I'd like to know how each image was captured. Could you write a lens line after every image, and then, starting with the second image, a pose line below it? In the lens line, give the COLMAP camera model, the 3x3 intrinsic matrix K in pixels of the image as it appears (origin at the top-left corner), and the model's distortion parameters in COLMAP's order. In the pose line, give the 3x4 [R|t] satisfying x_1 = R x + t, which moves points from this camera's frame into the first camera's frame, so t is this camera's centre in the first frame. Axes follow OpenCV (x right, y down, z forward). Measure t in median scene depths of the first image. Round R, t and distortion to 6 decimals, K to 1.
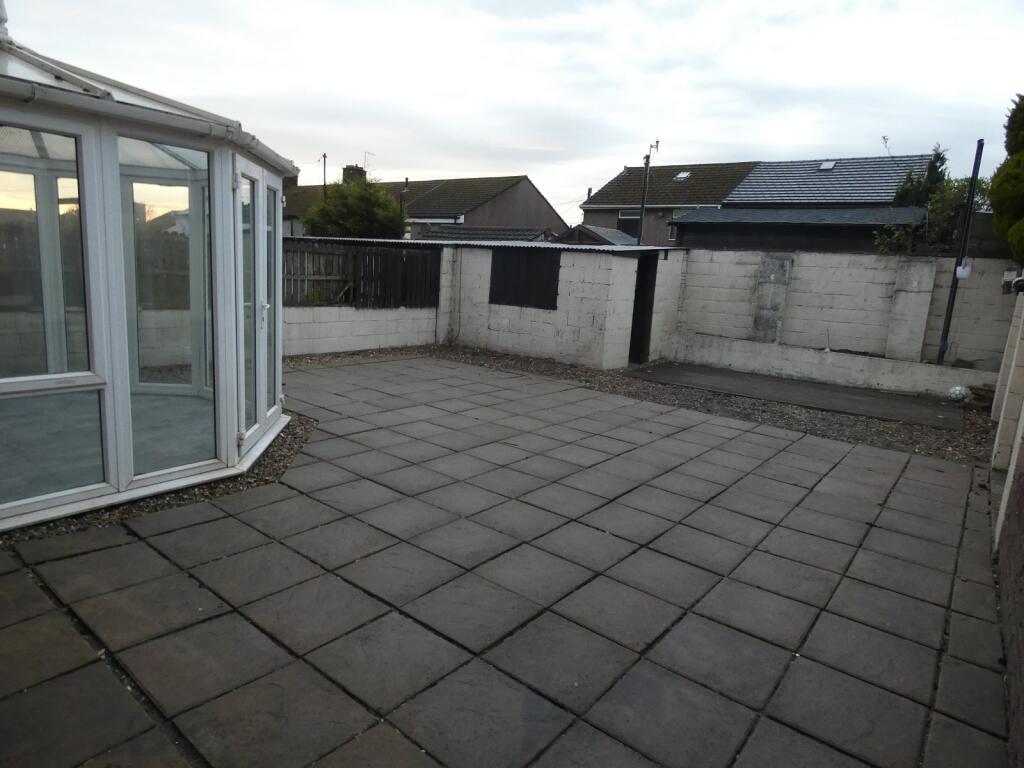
lens RADIAL K [[616.5, 0, 512.1], [0, 616.5, 382.6], [0, 0, 1]] dist [0.001711, 0.000476]
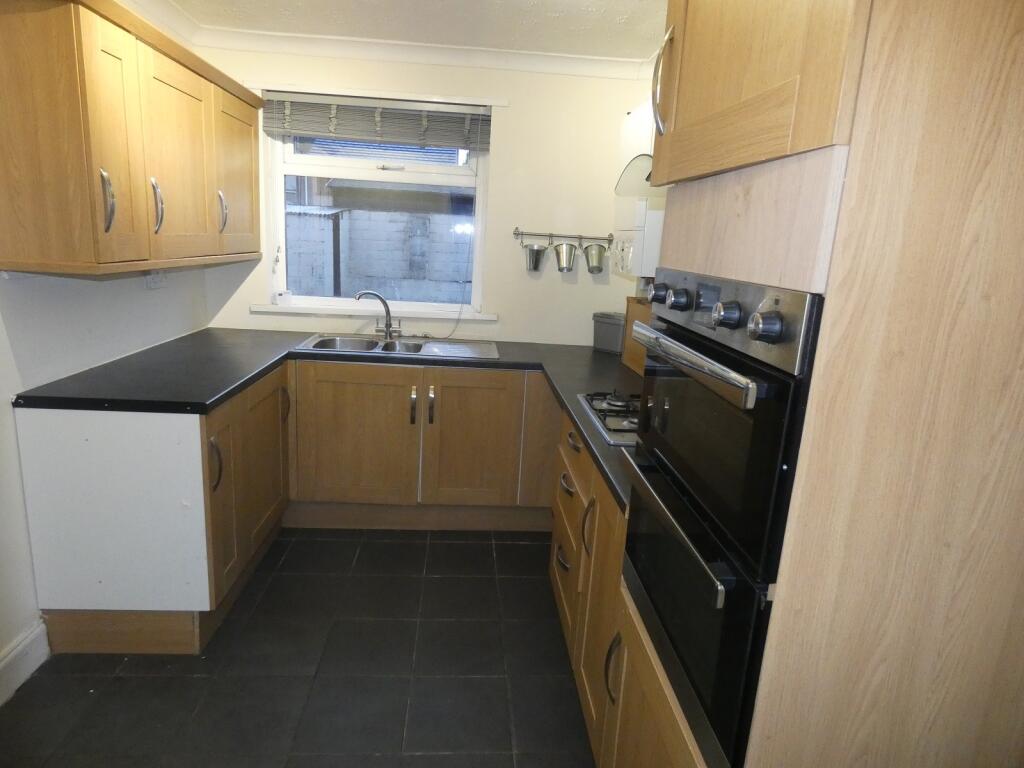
lens RADIAL K [[616.5, 0, 510.9], [0, 616.5, 381.2], [0, 0, 1]] dist [0.001711, 0.000476]
pose [[0.738619, -0.175916, 0.650765, -0.380107], [0.117356, 0.984165, 0.132843, -0.000970], [-0.663829, -0.021749, 0.747568, -0.176476]]
